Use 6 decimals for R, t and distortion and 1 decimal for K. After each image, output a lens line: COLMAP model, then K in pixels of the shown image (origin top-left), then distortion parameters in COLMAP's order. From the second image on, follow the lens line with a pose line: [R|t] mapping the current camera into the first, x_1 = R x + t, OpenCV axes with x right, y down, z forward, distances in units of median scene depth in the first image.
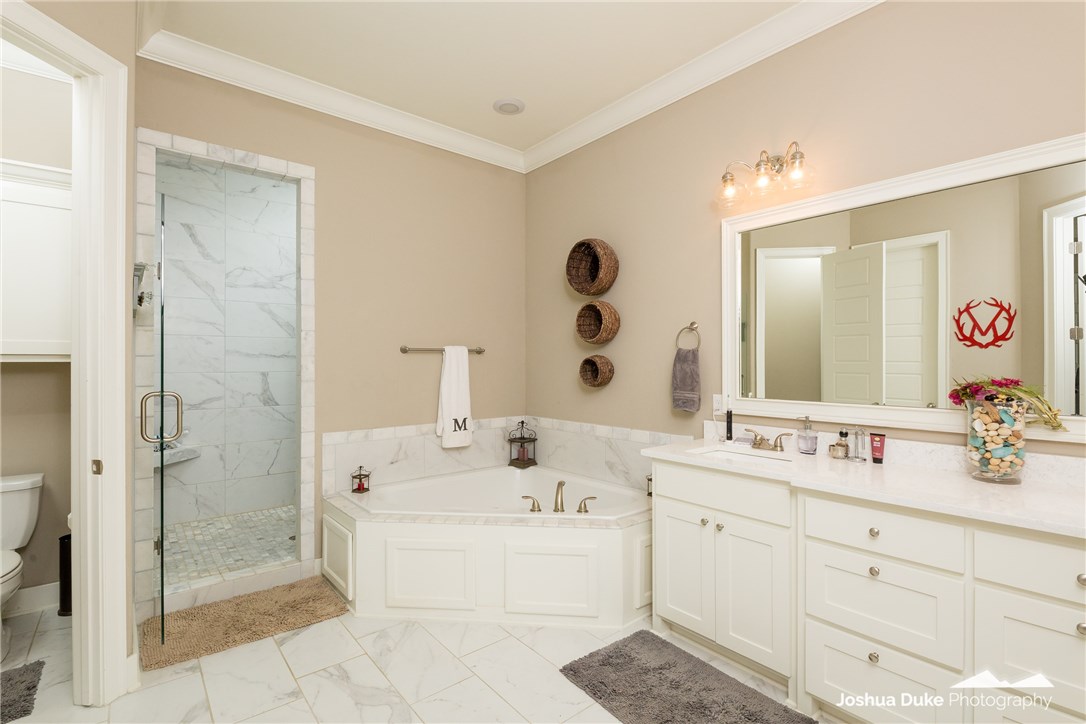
lens RADIAL K [[513.6, 0, 542.3], [0, 513.6, 357.4], [0, 0, 1]] dist [-0.007034, 0.000185]
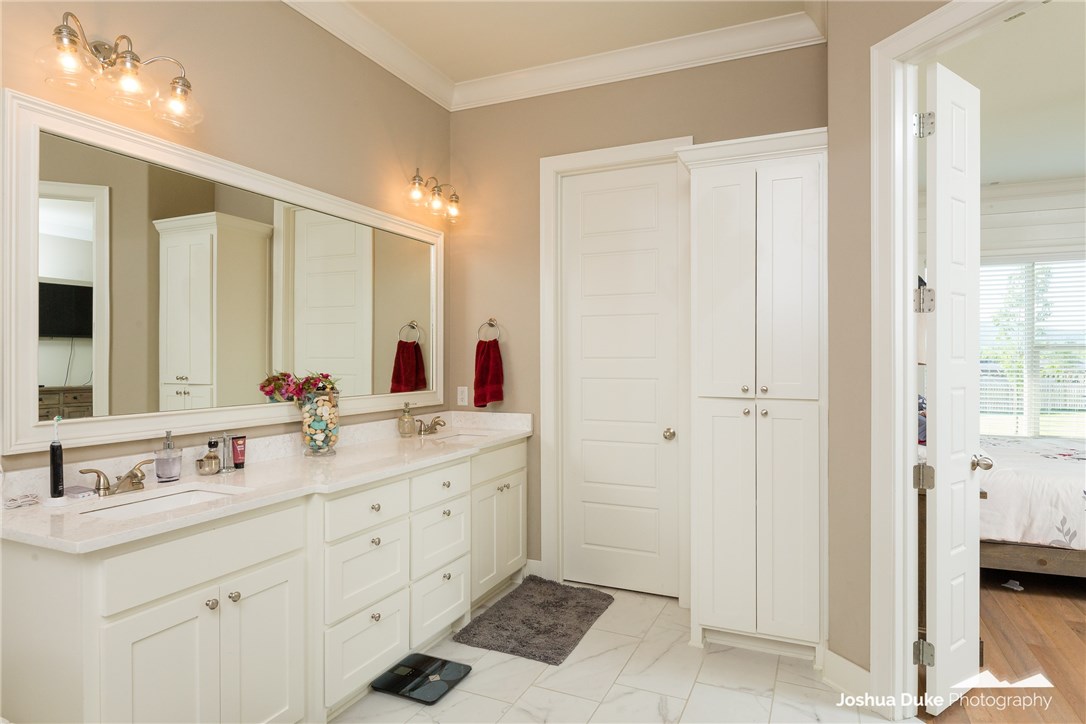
lens RADIAL K [[636.0, 0, 541.7], [0, 636.0, 364.4], [0, 0, 1]] dist [-0.000745, 0.000247]
pose [[-0.446536, -0.004695, 0.894753, -0.584701], [-0.006700, 0.999976, 0.001904, 0.013232], [-0.894740, -0.005145, -0.446557, 0.982687]]
